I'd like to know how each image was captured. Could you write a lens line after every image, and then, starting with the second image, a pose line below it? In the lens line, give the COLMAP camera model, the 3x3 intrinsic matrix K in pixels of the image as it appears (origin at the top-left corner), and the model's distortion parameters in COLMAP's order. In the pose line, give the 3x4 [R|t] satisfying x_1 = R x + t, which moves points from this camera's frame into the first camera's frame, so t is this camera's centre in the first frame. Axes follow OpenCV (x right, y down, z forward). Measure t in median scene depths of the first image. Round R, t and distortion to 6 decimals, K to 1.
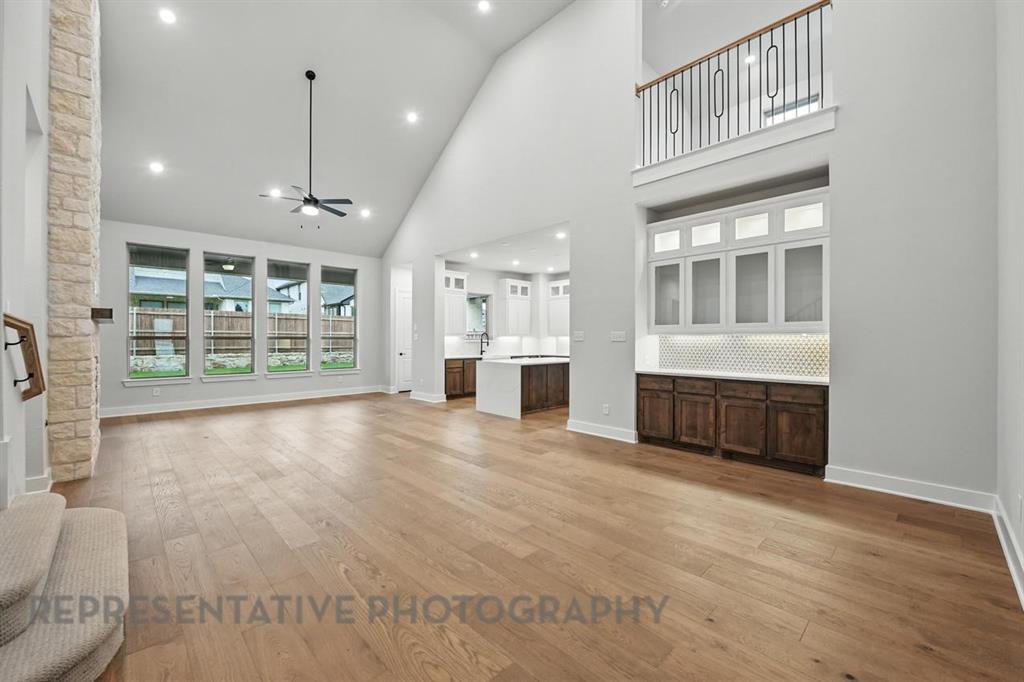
lens RADIAL K [[409.1, 0, 521.9], [0, 409.1, 339.8], [0, 0, 1]] dist [-0.008623, -0.000799]
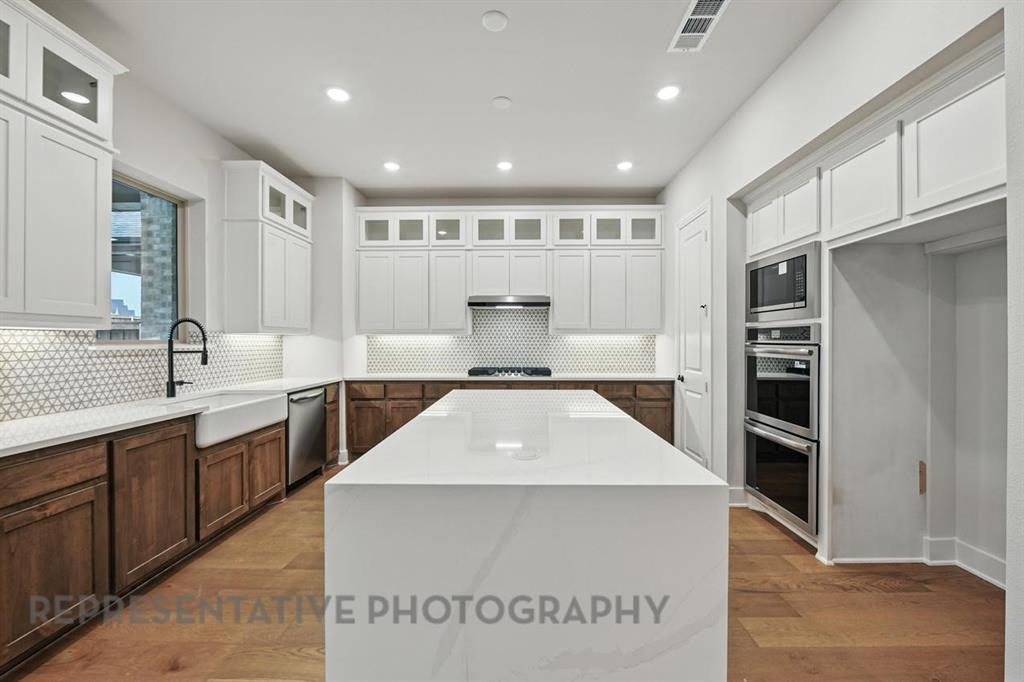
lens RADIAL K [[409.1, 0, 518.2], [0, 409.1, 342.8], [0, 0, 1]] dist [-0.008623, -0.000799]
pose [[0.713500, -0.006203, 0.700628, -0.131031], [0.003840, 0.999980, 0.004943, -0.001110], [-0.700644, -0.000836, 0.713510, 0.661618]]
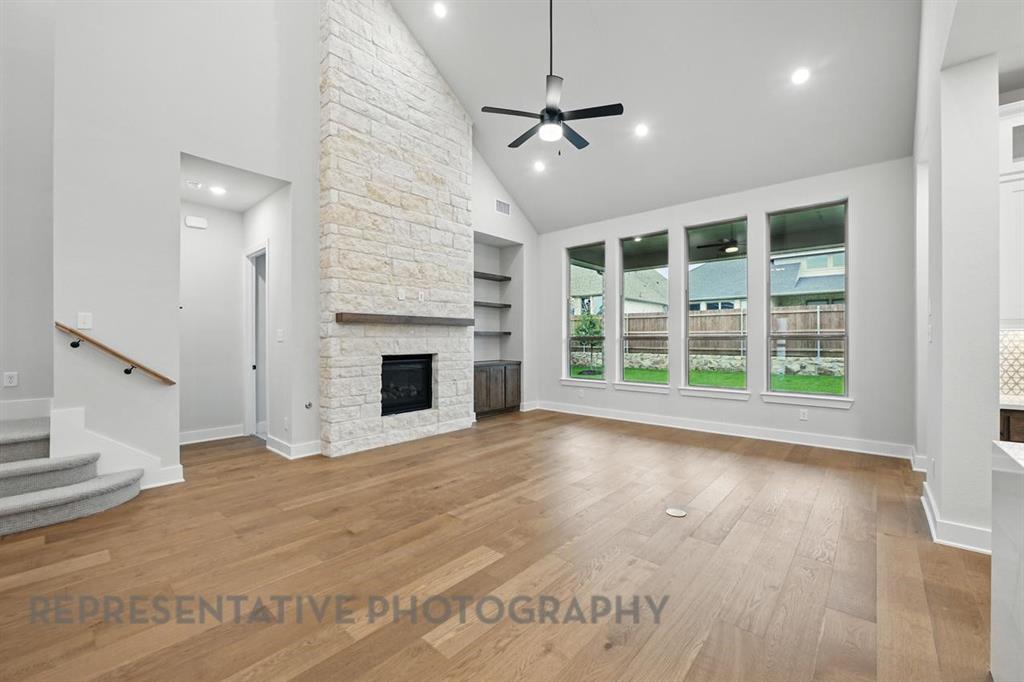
lens RADIAL K [[409.1, 0, 514.4], [0, 409.1, 338.4], [0, 0, 1]] dist [-0.008623, -0.000799]
pose [[0.070160, -0.004217, -0.997527, 0.064089], [0.000343, 0.999991, -0.004204, -0.000841], [0.997536, -0.000047, 0.070161, 0.578829]]
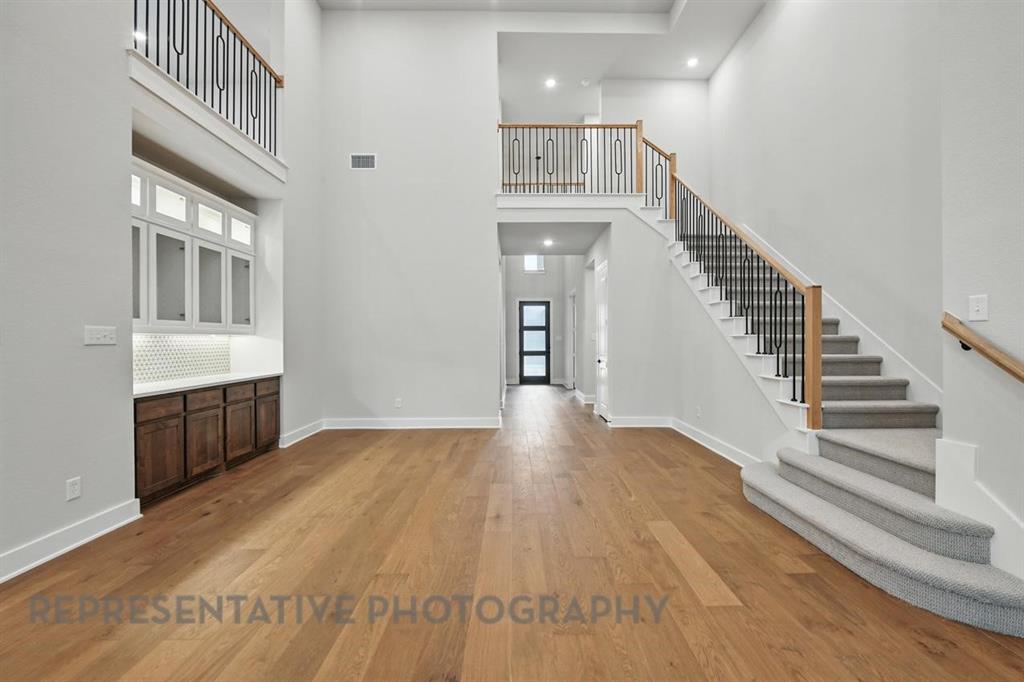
lens RADIAL K [[409.1, 0, 511.5], [0, 409.1, 341.5], [0, 0, 1]] dist [-0.008623, -0.000799]
pose [[-0.713449, -0.002890, 0.700701, -0.277751], [0.002660, 0.999973, 0.006833, -0.001302], [-0.700702, 0.006738, -0.713422, 0.564355]]
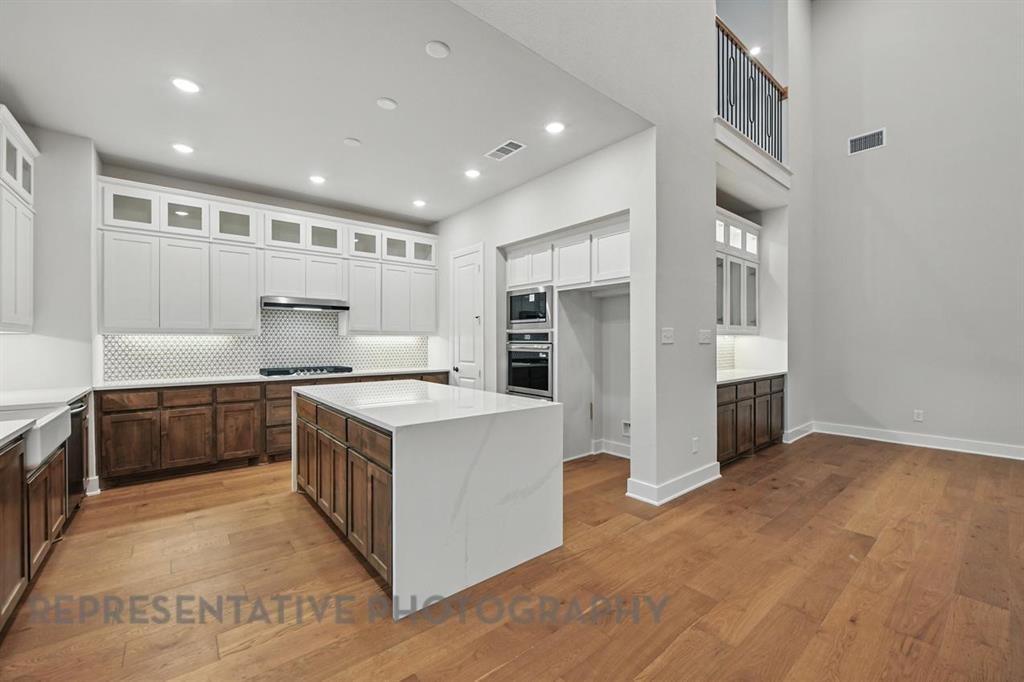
lens RADIAL K [[409.1, 0, 516.7], [0, 409.1, 343.5], [0, 0, 1]] dist [-0.008623, -0.000799]
pose [[0.090396, -0.009957, 0.995856, -0.279155], [0.003000, 0.999948, 0.009726, -0.002417], [-0.995901, 0.002108, 0.090421, 0.710161]]
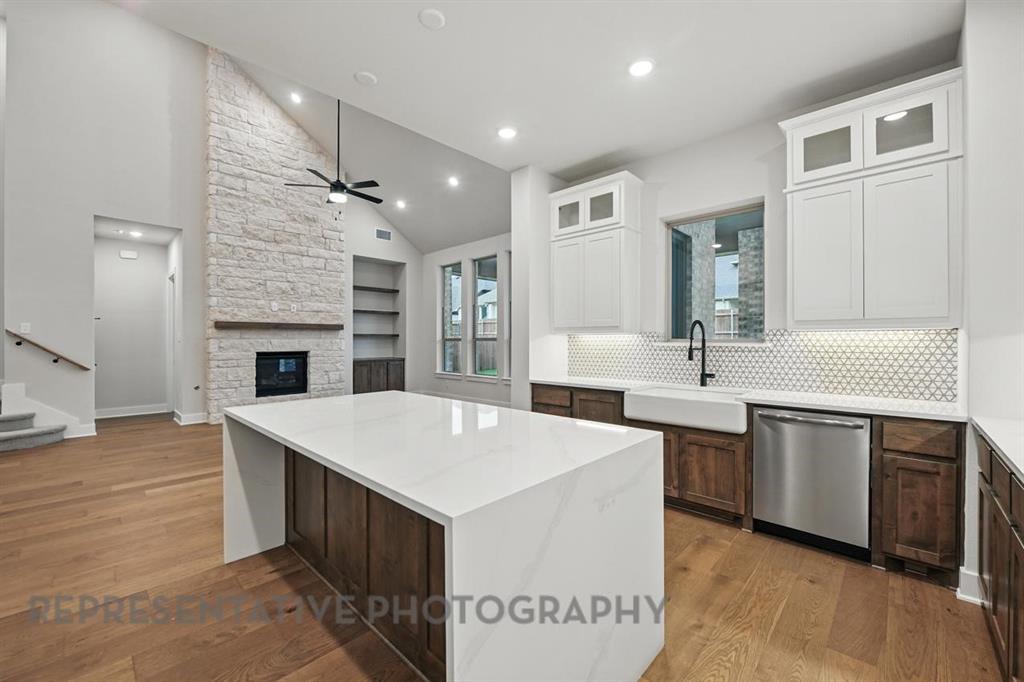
lens RADIAL K [[409.1, 0, 517.9], [0, 409.1, 339.8], [0, 0, 1]] dist [-0.008623, -0.000799]
pose [[0.032324, -0.003136, -0.999473, 0.254404], [-0.000509, 0.999995, -0.003154, -0.000771], [0.999477, 0.000610, 0.032322, 0.877954]]
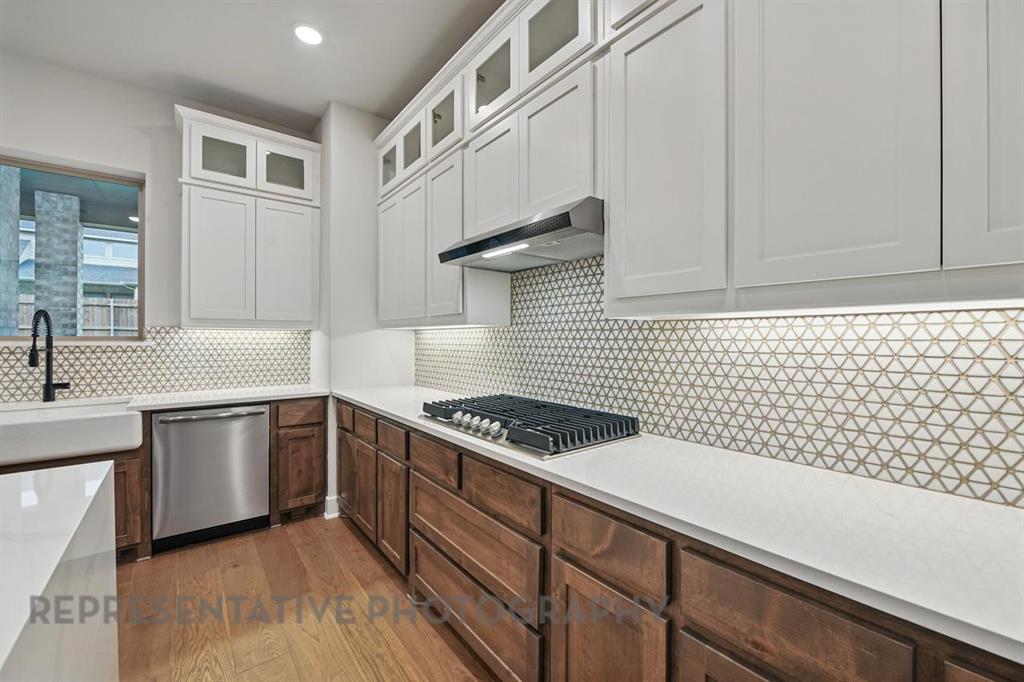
lens RADIAL K [[409.1, 0, 514.9], [0, 409.1, 339.3], [0, 0, 1]] dist [-0.008623, -0.000799]
pose [[0.994688, -0.000919, -0.102927, 0.221614], [0.000920, 1.000000, -0.000037, -0.000405], [0.102927, -0.000058, 0.994689, 0.826870]]
